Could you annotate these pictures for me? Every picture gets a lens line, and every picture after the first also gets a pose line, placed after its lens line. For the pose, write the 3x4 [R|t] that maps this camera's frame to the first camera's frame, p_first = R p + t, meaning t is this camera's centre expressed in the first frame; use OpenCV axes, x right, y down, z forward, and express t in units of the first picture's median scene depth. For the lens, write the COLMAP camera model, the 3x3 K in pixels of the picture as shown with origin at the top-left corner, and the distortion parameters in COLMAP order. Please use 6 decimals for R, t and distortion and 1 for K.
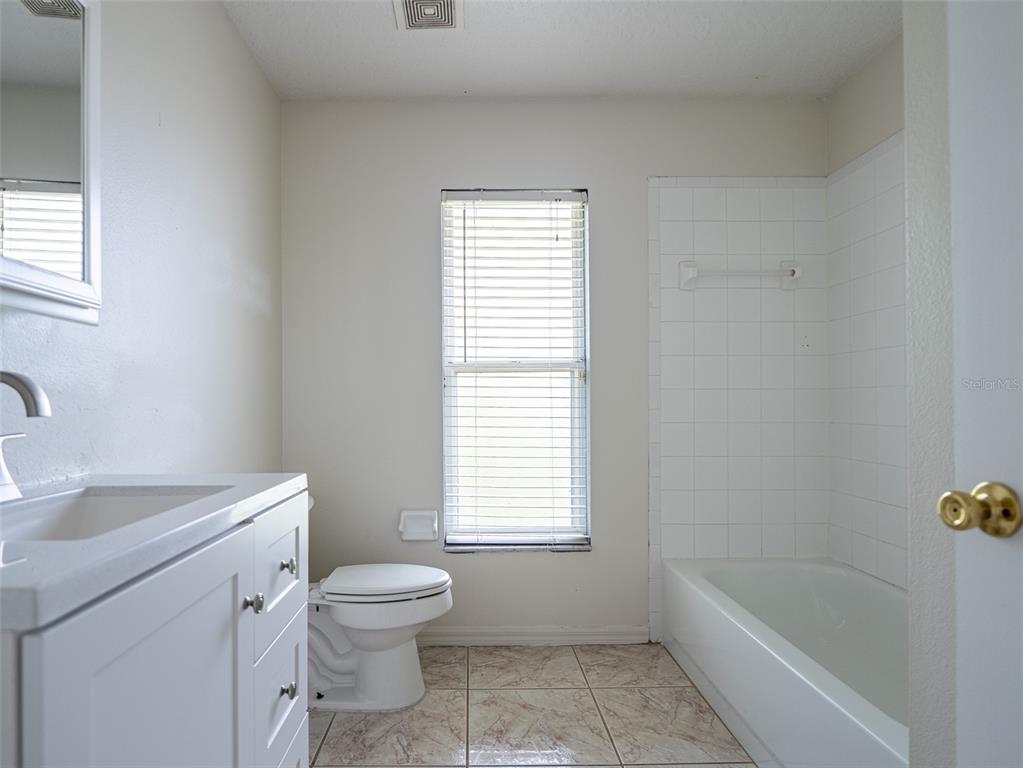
lens RADIAL K [[683.9, 0, 495.7], [0, 683.9, 391.3], [0, 0, 1]] dist [-0.020204, -0.000578]
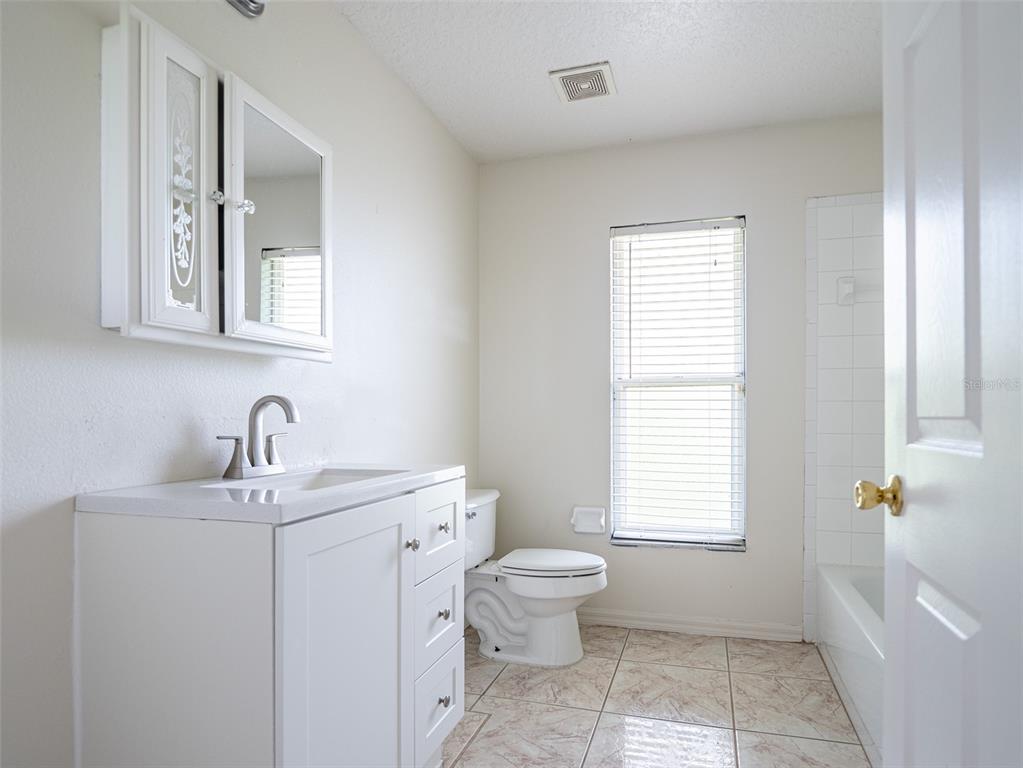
lens RADIAL K [[683.9, 0, 495.7], [0, 683.9, 391.3], [0, 0, 1]] dist [-0.020204, -0.000578]
pose [[0.943821, -0.009492, -0.330321, 0.135722], [0.004400, 0.999860, -0.016162, -0.004187], [0.330428, 0.013801, 0.943730, -0.162893]]
